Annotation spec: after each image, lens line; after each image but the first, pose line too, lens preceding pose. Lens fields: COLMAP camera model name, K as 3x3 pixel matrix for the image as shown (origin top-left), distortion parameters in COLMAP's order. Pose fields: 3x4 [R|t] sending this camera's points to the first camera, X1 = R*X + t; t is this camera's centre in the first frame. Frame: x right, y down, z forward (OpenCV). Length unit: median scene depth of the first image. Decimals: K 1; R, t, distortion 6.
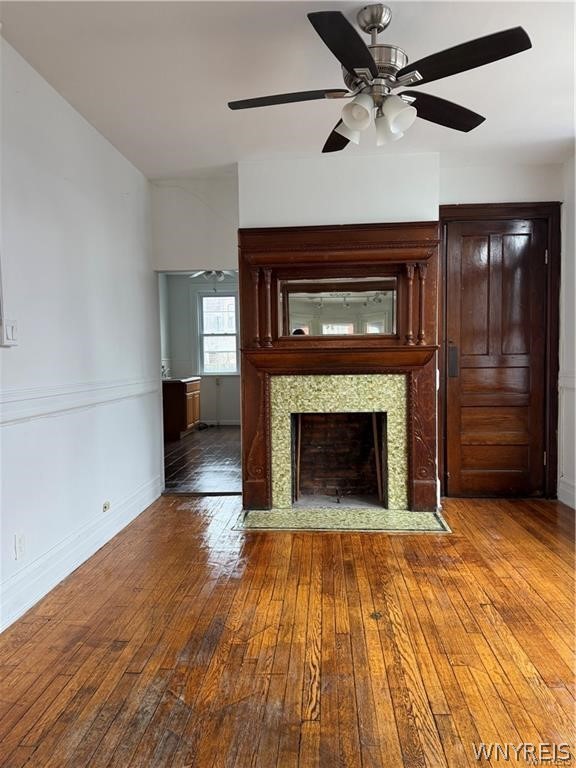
lens RADIAL K [[536.7, 0, 285.4], [0, 536.7, 386.9], [0, 0, 1]] dist [0.096120, -0.122077]
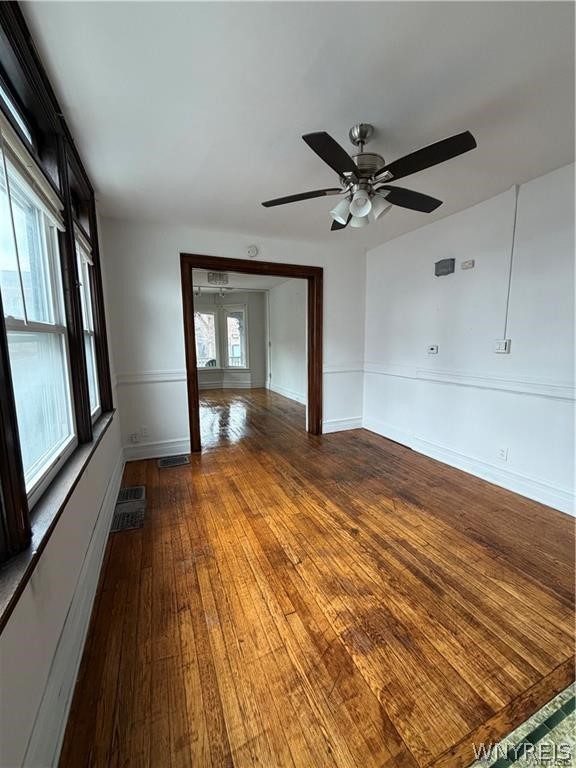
lens RADIAL K [[304.4, 0, 288.0], [0, 304.4, 384.0], [0, 0, 1]] dist [-0.000784, -0.000246]
pose [[-0.884732, 0.090783, -0.457174, 0.421717], [0.001275, 0.981316, 0.192398, -0.105029], [0.466098, 0.169638, -0.868318, 0.956206]]
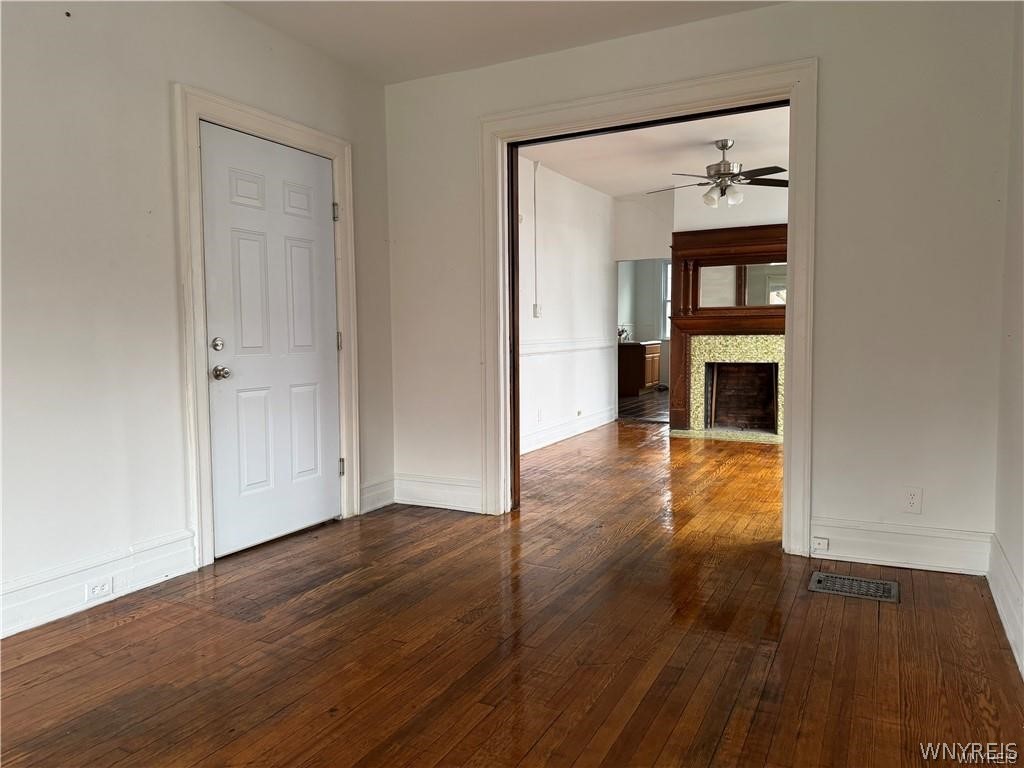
lens RADIAL K [[715.7, 0, 514.4], [0, 715.7, 385.3], [0, 0, 1]] dist [0.096120, -0.122077]
pose [[0.920435, 0.037310, -0.389110, 0.286458], [-0.024941, 0.999012, 0.036792, 0.052432], [0.390099, -0.024160, 0.920456, -0.928443]]
